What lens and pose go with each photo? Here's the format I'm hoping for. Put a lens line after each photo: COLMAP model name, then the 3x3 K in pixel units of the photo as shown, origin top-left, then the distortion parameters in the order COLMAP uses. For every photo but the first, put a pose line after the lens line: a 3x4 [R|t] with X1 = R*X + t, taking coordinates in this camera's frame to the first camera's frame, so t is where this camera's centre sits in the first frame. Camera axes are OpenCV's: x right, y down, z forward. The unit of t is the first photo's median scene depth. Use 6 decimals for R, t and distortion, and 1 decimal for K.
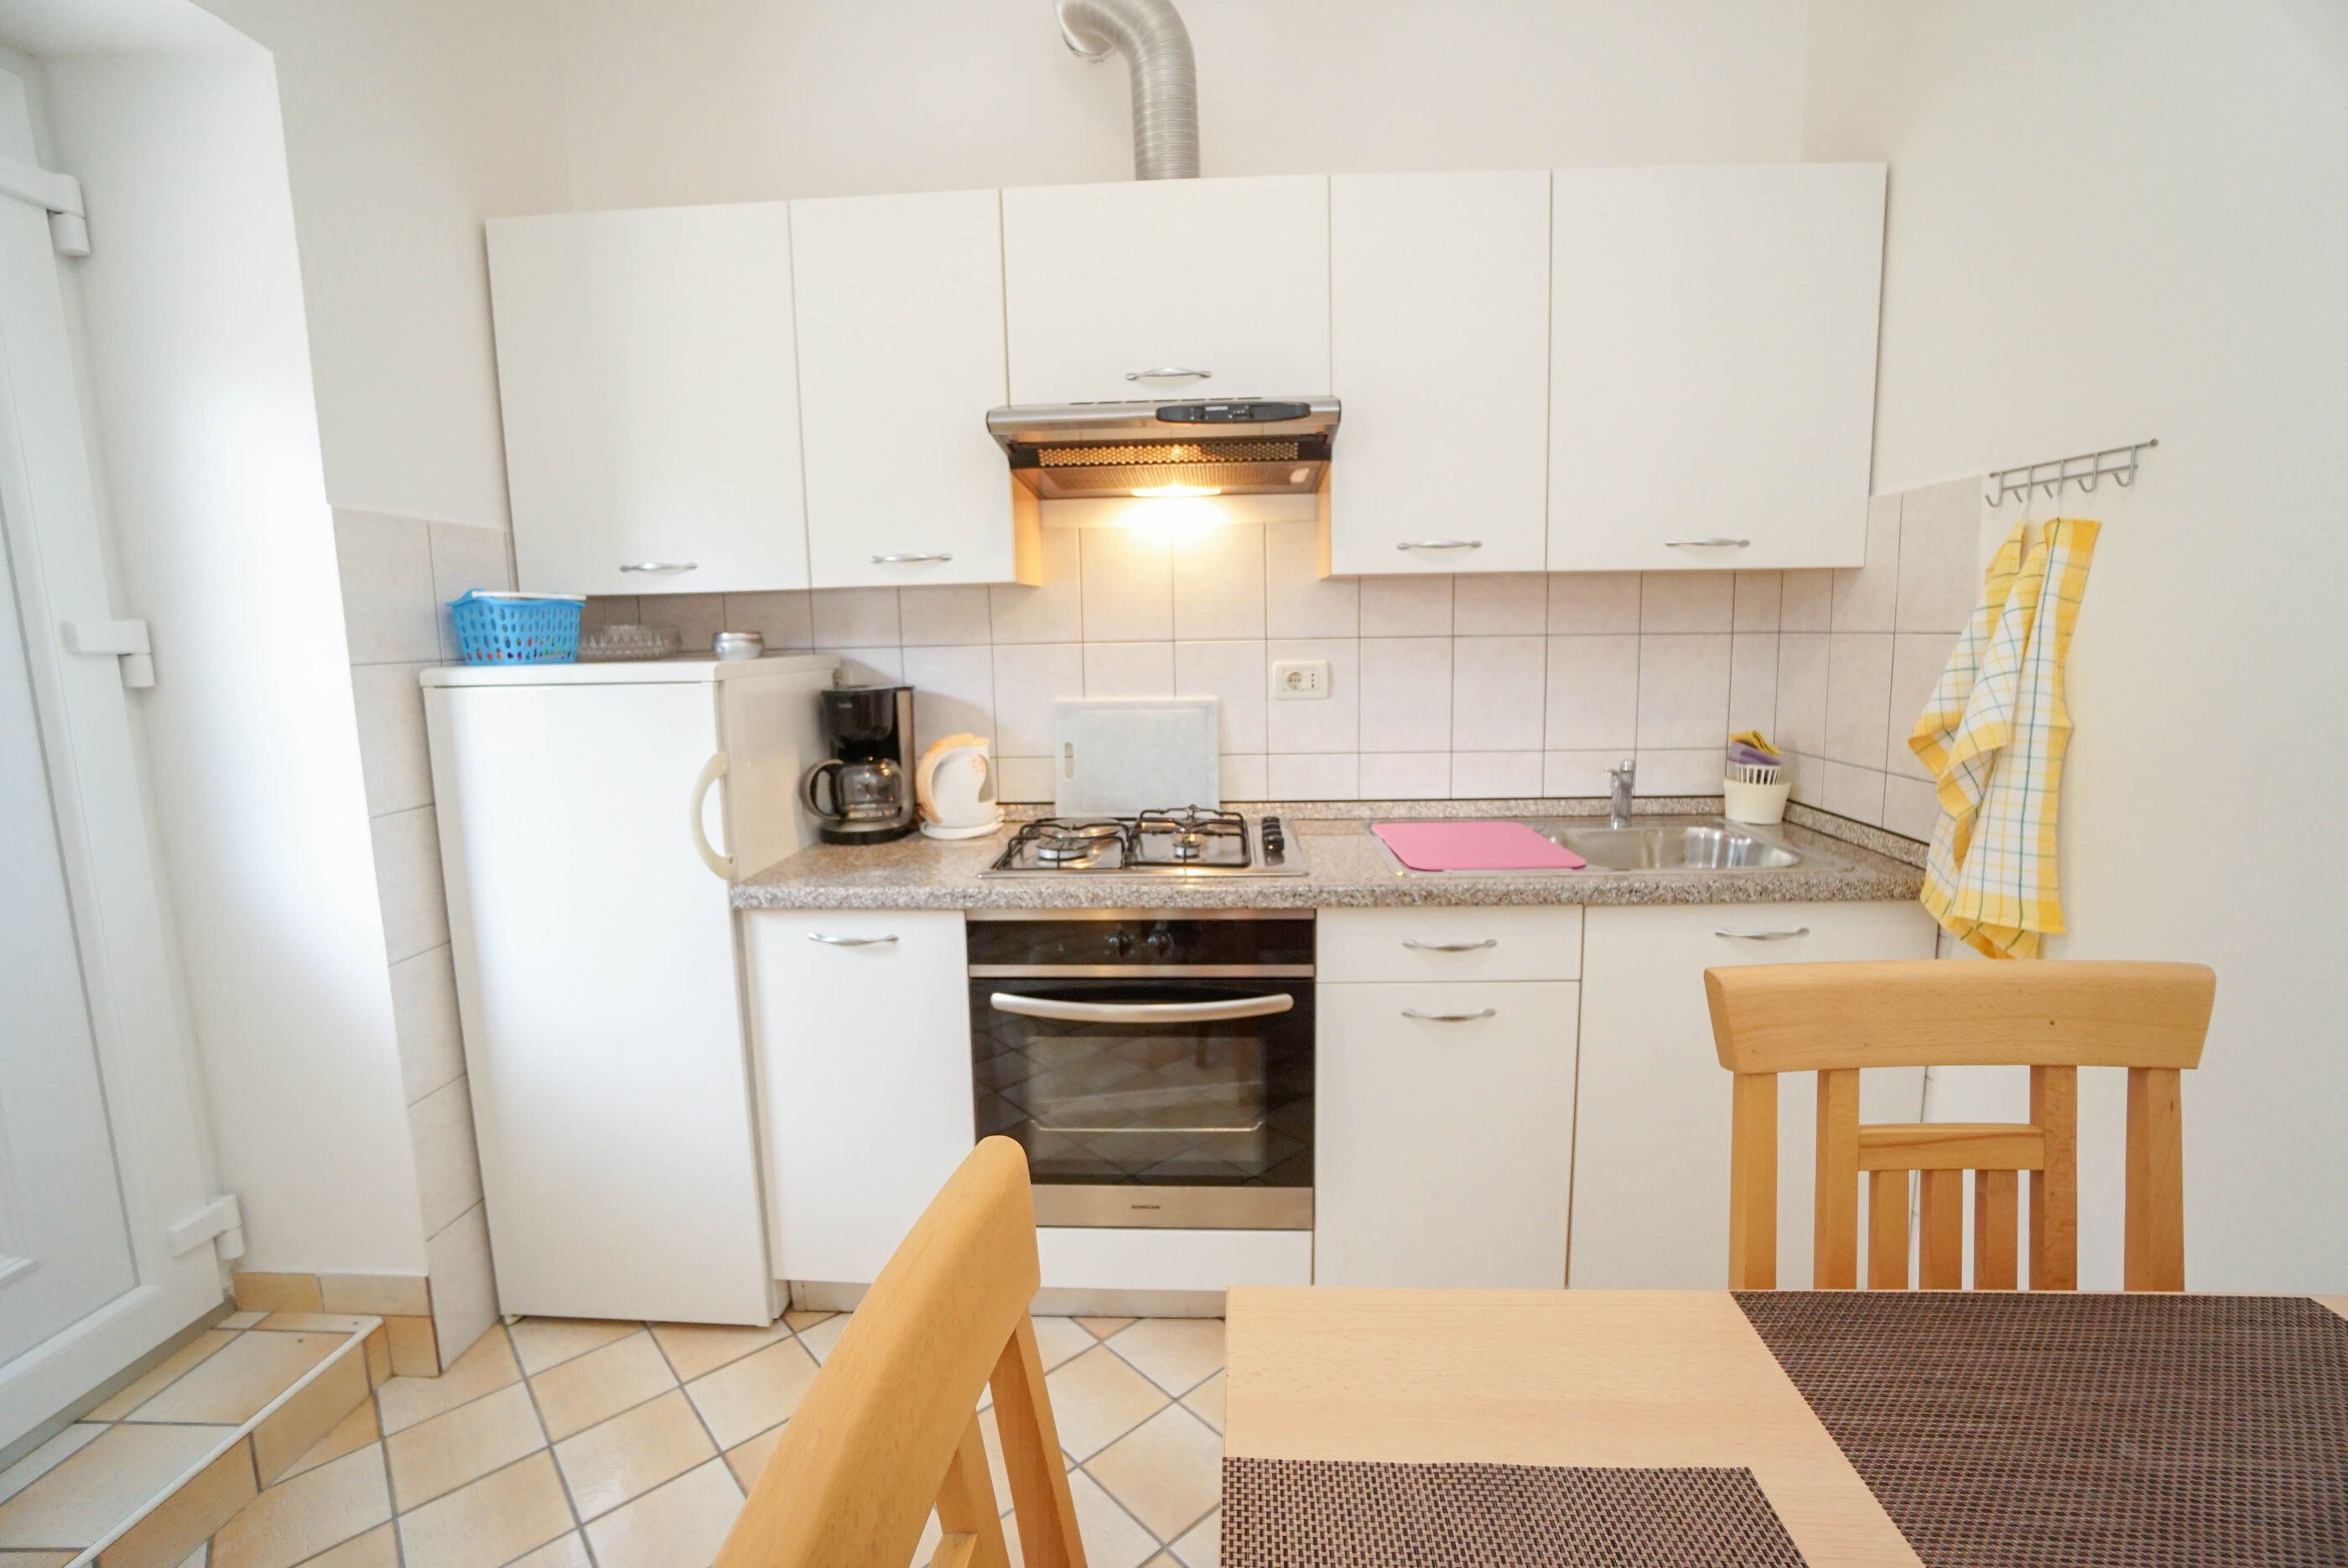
lens RADIAL K [[1031.2, 0, 1183.7], [0, 1031.2, 767.6], [0, 0, 1]] dist [-0.065301, 0.022587]
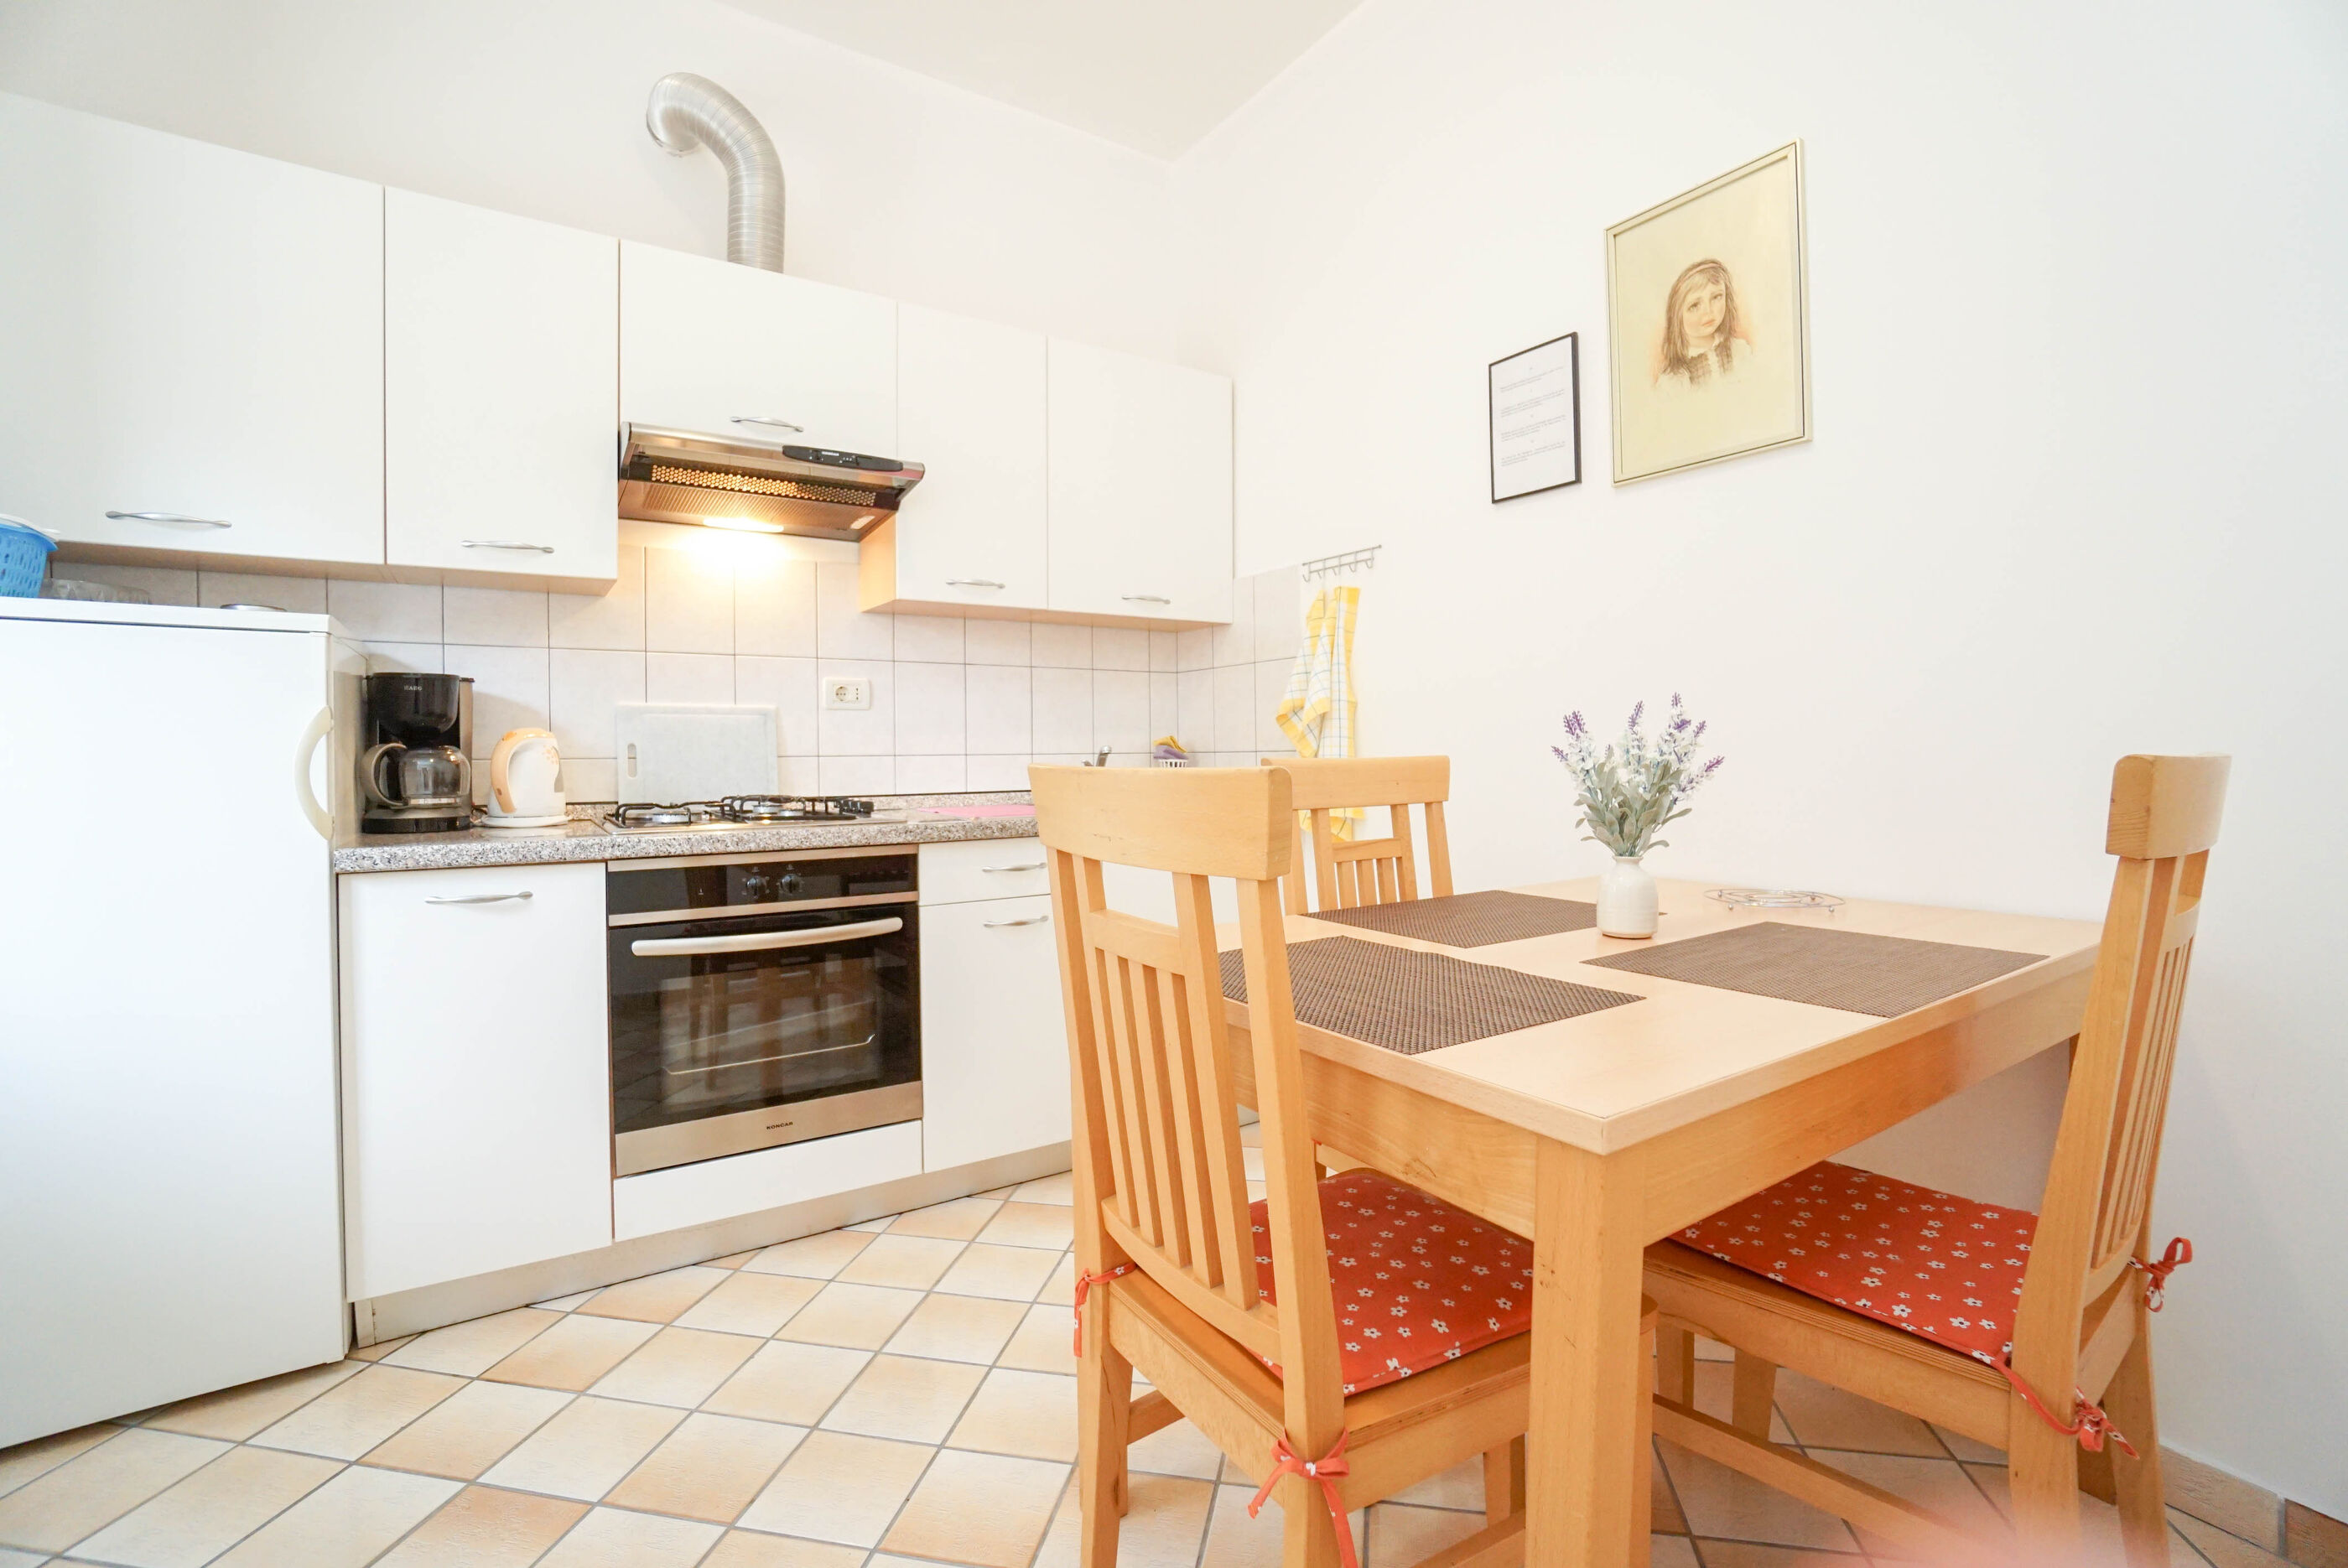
lens RADIAL K [[1031.2, 0, 1183.7], [0, 1031.2, 767.6], [0, 0, 1]] dist [-0.065301, 0.022587]
pose [[0.802022, 0.002357, 0.597289, -0.345424], [0.074939, 0.991693, -0.104539, 0.188149], [-0.592574, 0.128603, 0.795184, -0.202332]]
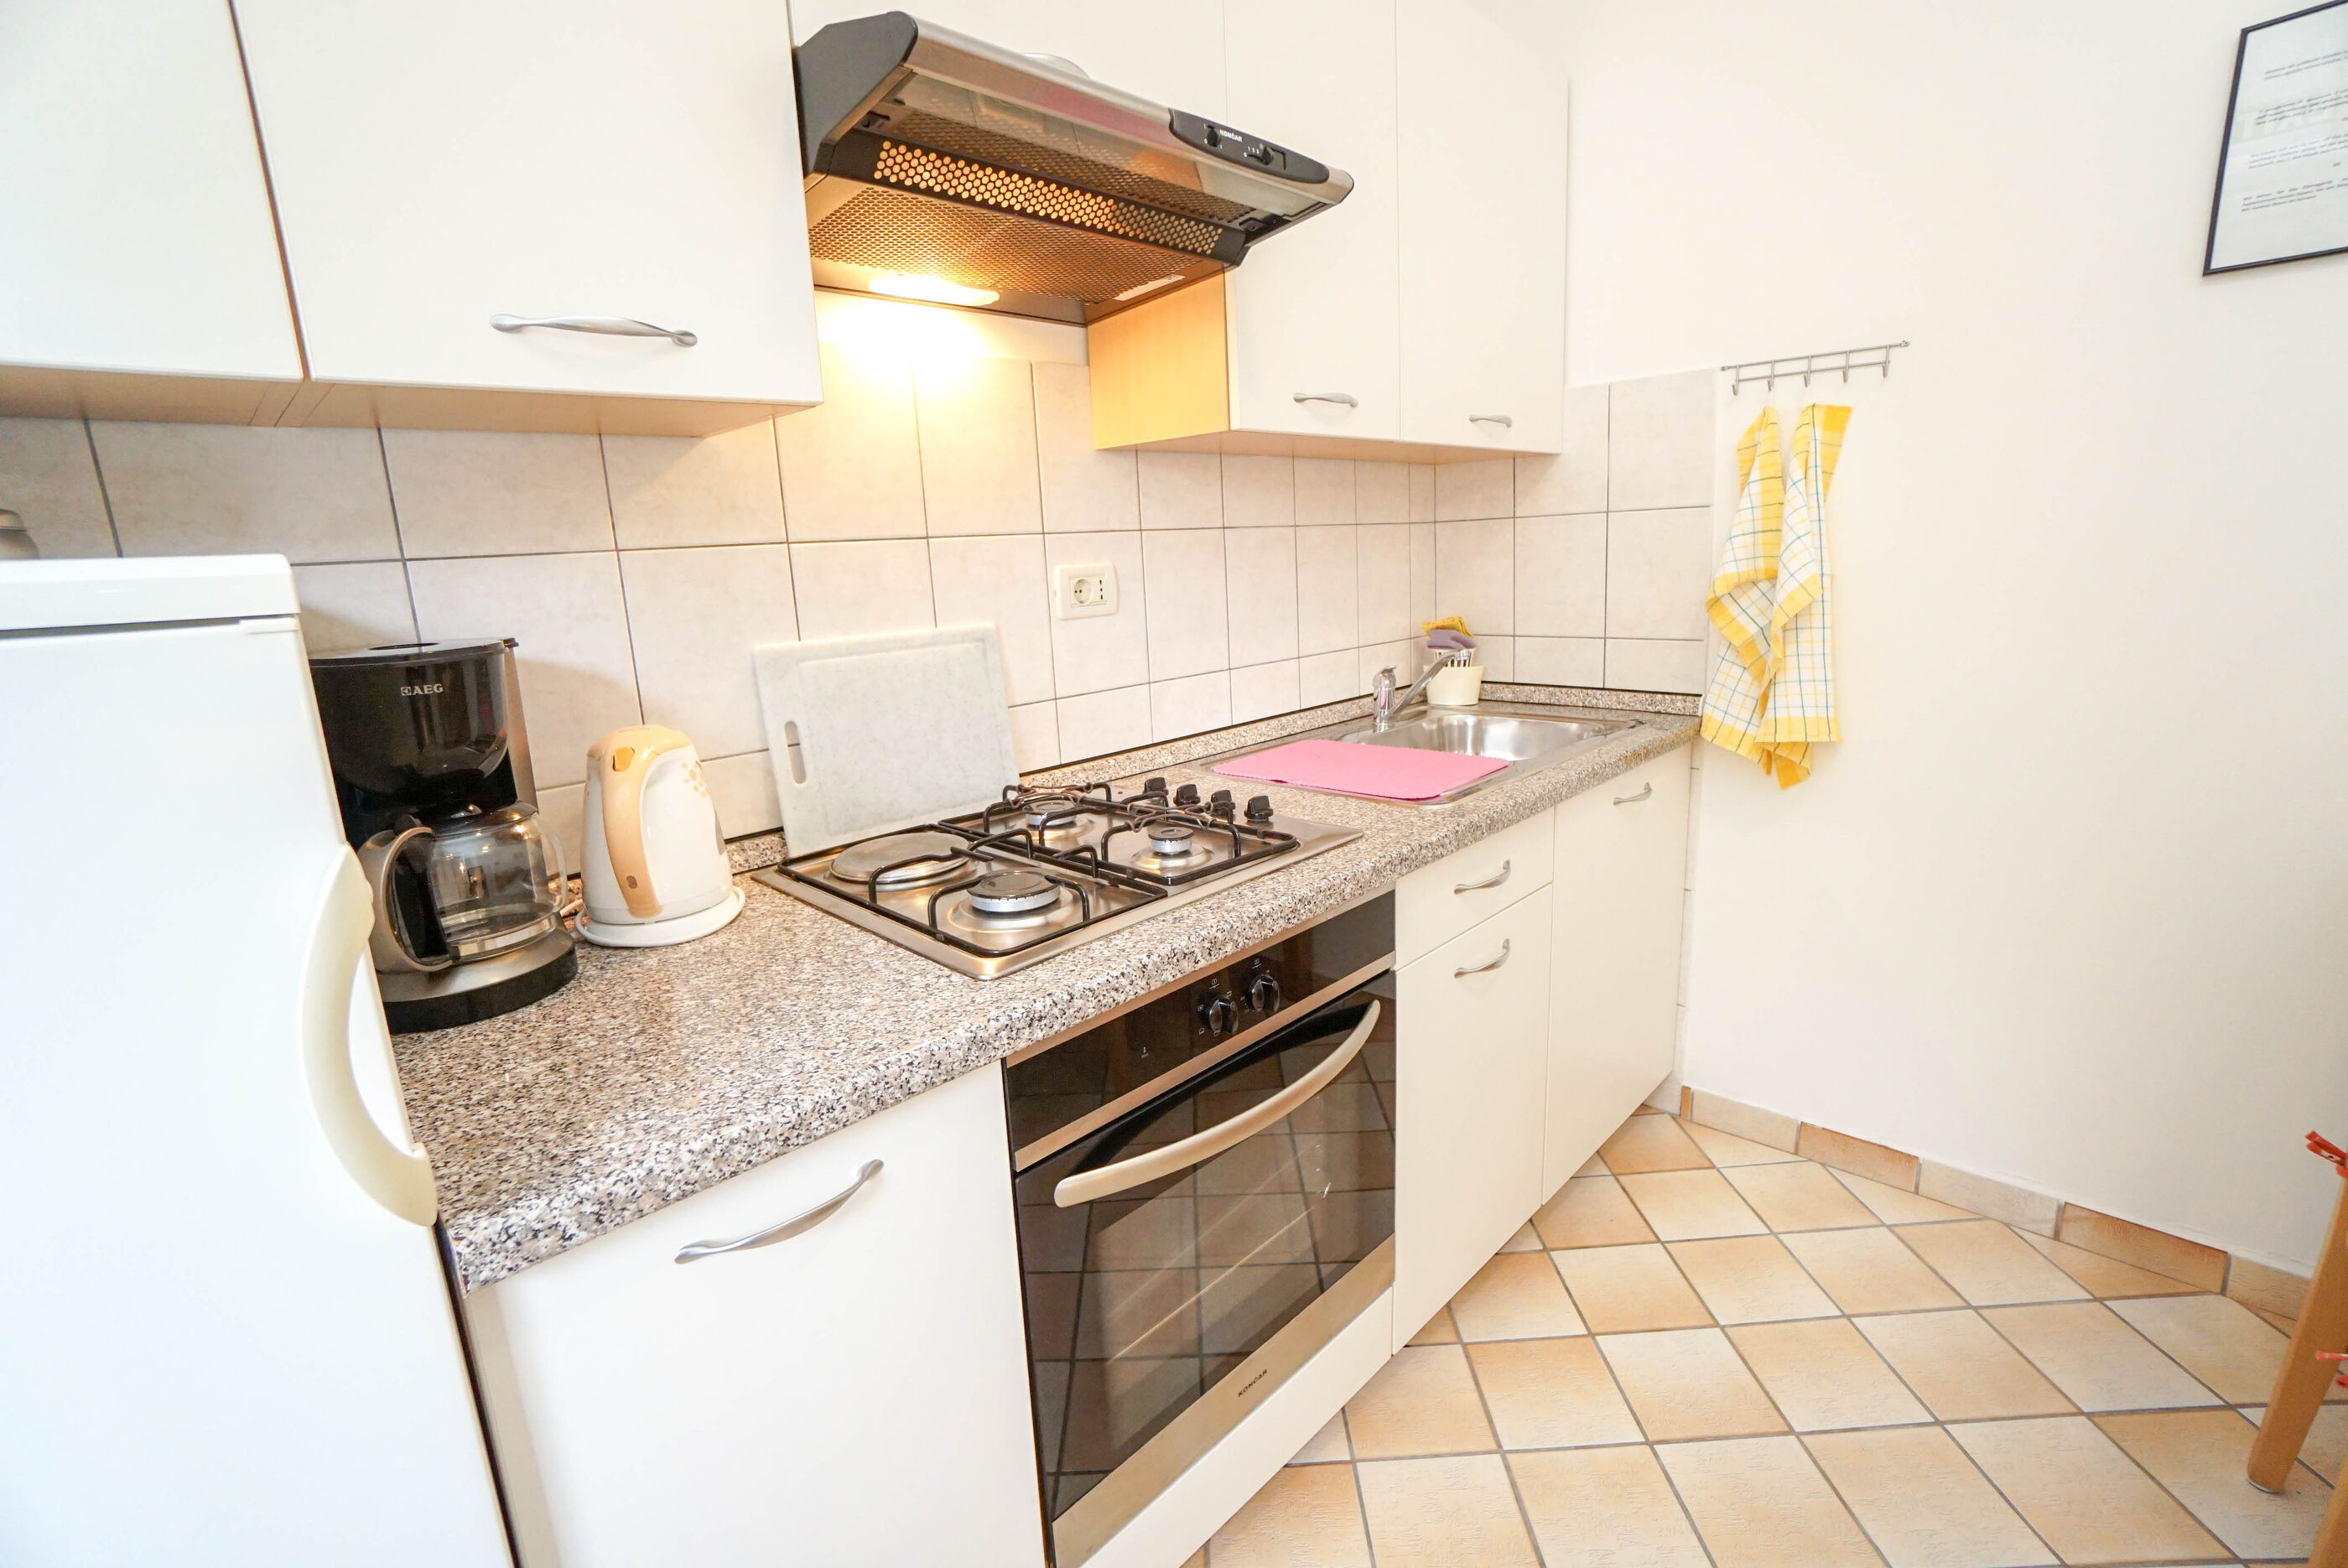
lens RADIAL K [[1031.2, 0, 1183.7], [0, 1031.2, 767.6], [0, 0, 1]] dist [-0.065301, 0.022587]
pose [[0.672431, -0.166870, 0.721104, -0.465233], [0.137175, 0.985473, 0.100131, -0.031436], [-0.727337, 0.031586, 0.685553, 0.566150]]
